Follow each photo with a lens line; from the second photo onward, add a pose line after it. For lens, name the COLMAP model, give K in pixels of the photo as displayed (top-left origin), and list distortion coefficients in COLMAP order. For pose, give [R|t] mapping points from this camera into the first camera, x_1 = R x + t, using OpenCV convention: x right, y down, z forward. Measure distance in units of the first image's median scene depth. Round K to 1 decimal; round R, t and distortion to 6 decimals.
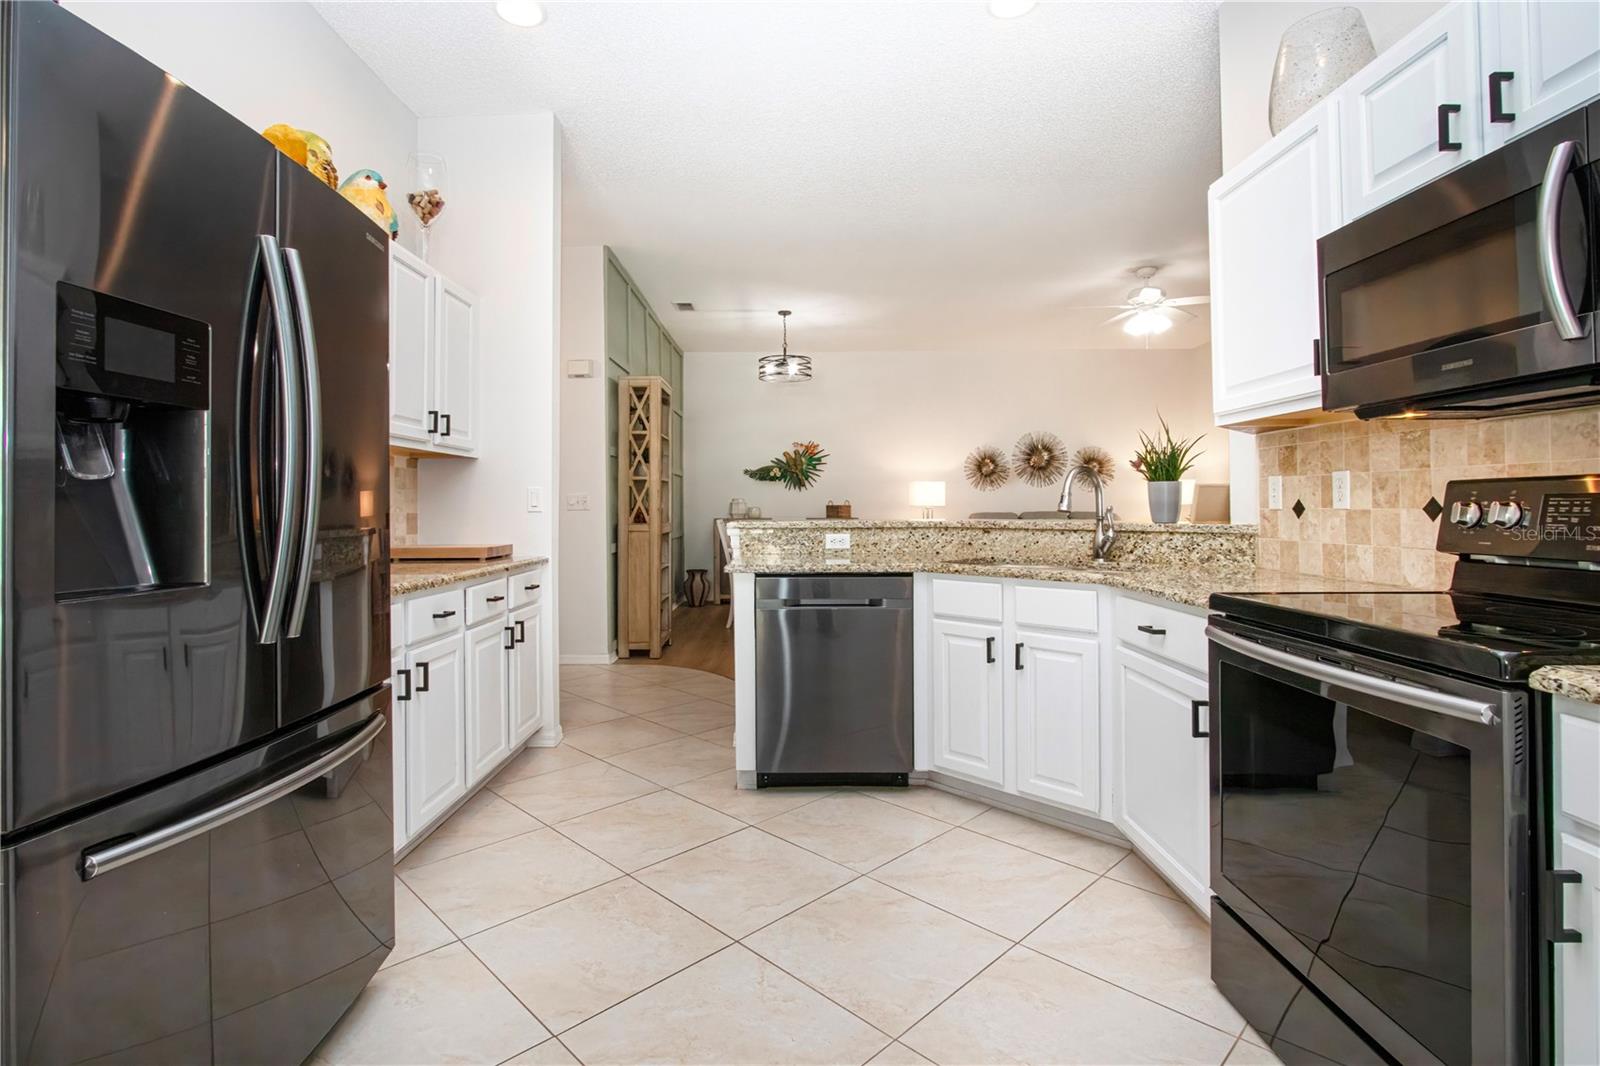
lens RADIAL K [[776.0, 0, 778.2], [0, 776.0, 513.0], [0, 0, 1]] dist [-0.012355, 0.001352]
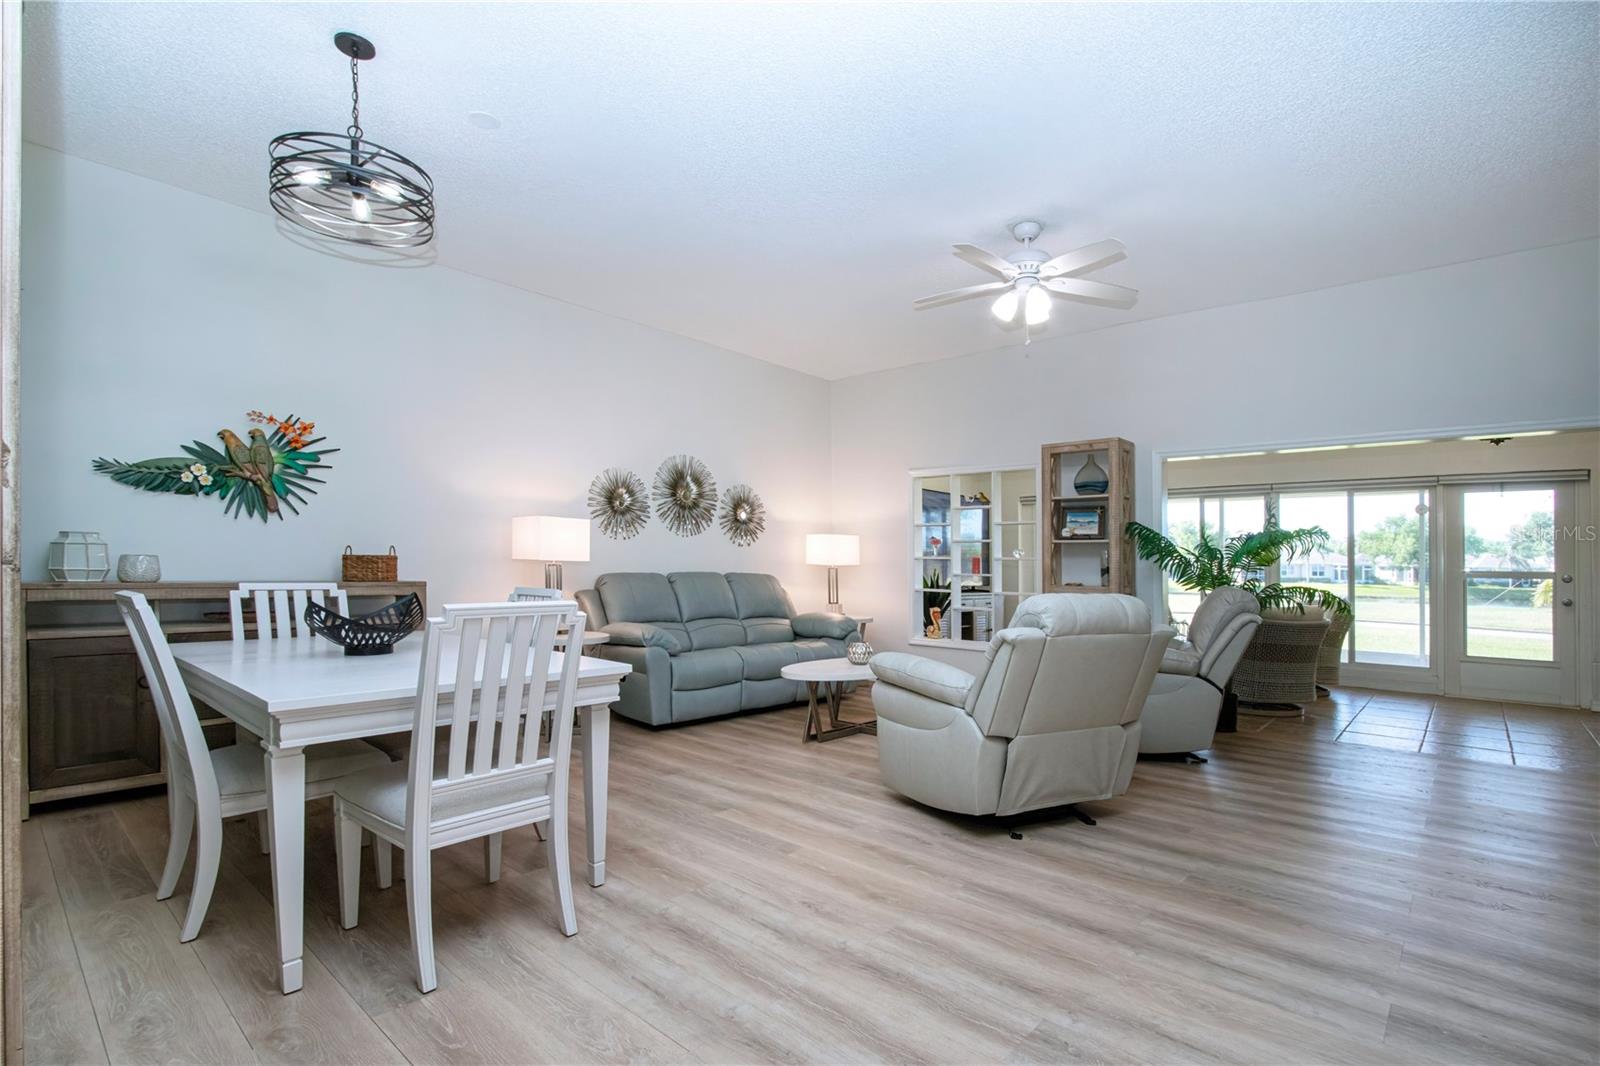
lens RADIAL K [[776.0, 0, 843.7], [0, 776.0, 577.6], [0, 0, 1]] dist [-0.012355, 0.001352]
pose [[0.636726, 0.001329, 0.771089, -0.350438], [-0.011166, 0.999910, 0.007497, -0.009913], [-0.771009, -0.013384, 0.636684, 1.549964]]
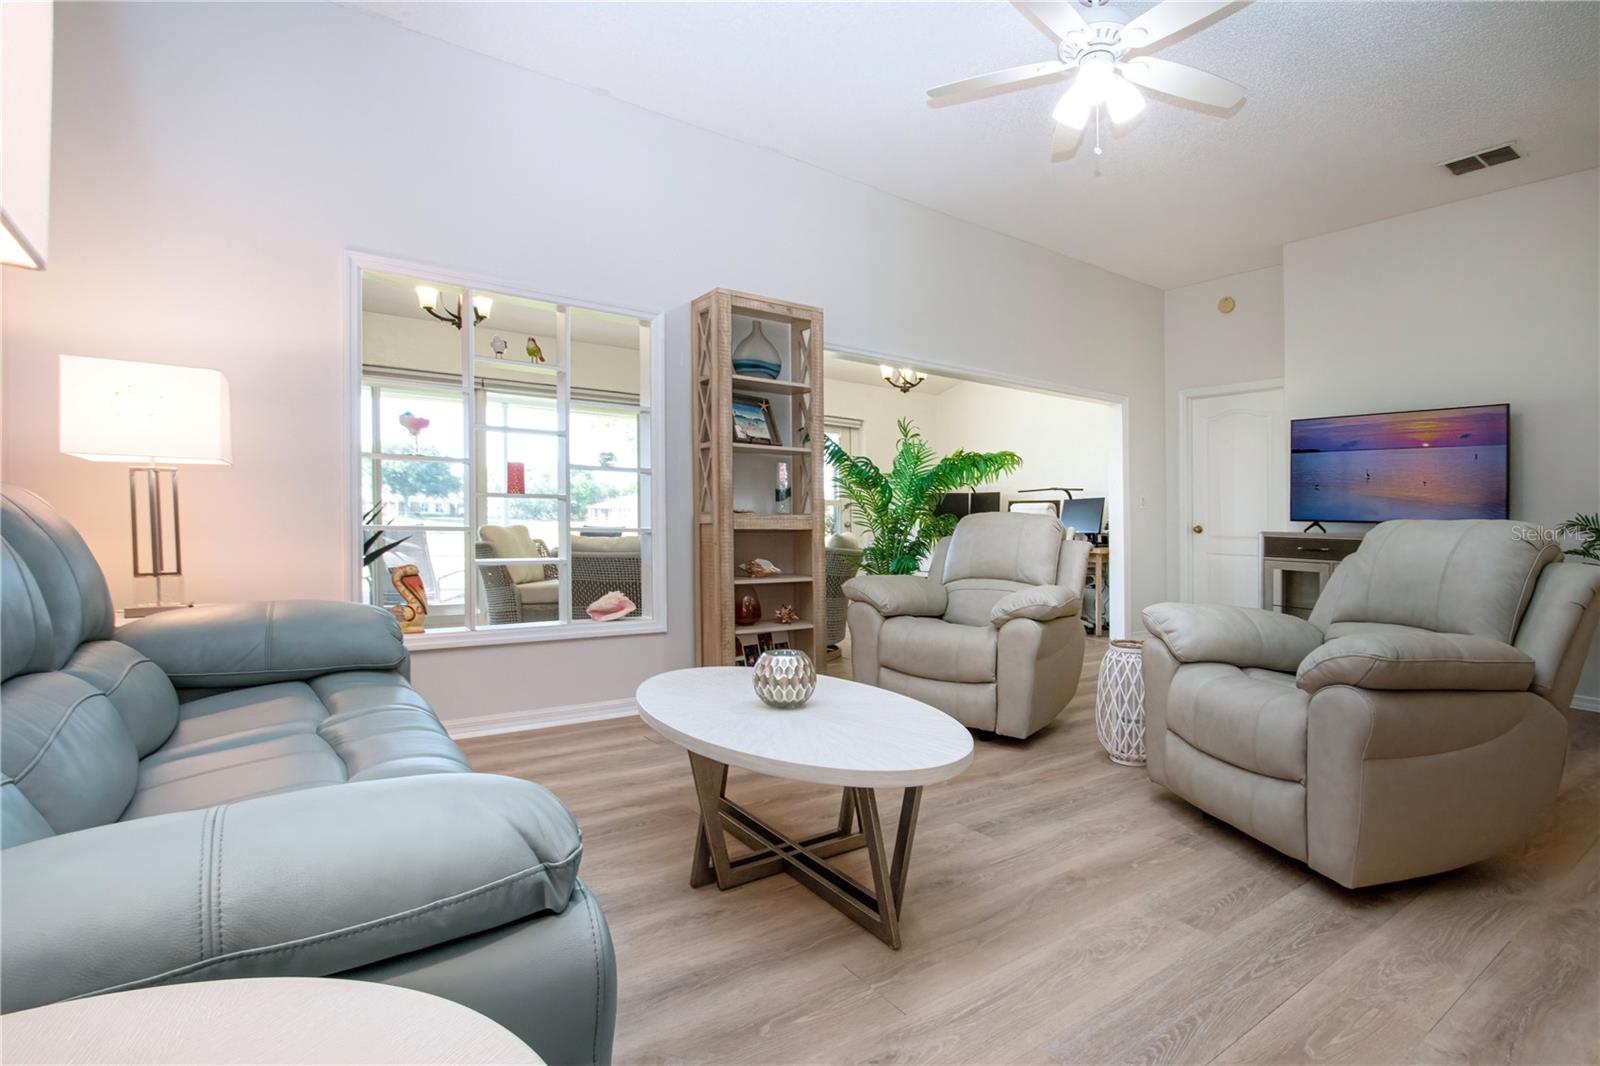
lens RADIAL K [[776.0, 0, 805.3], [0, 776.0, 545.7], [0, 0, 1]] dist [-0.012355, 0.001352]
pose [[-0.625539, -0.038973, 0.779219, 0.573965], [-0.012676, 0.999127, 0.039795, 0.021157], [-0.780090, 0.015016, -0.625487, 3.321016]]
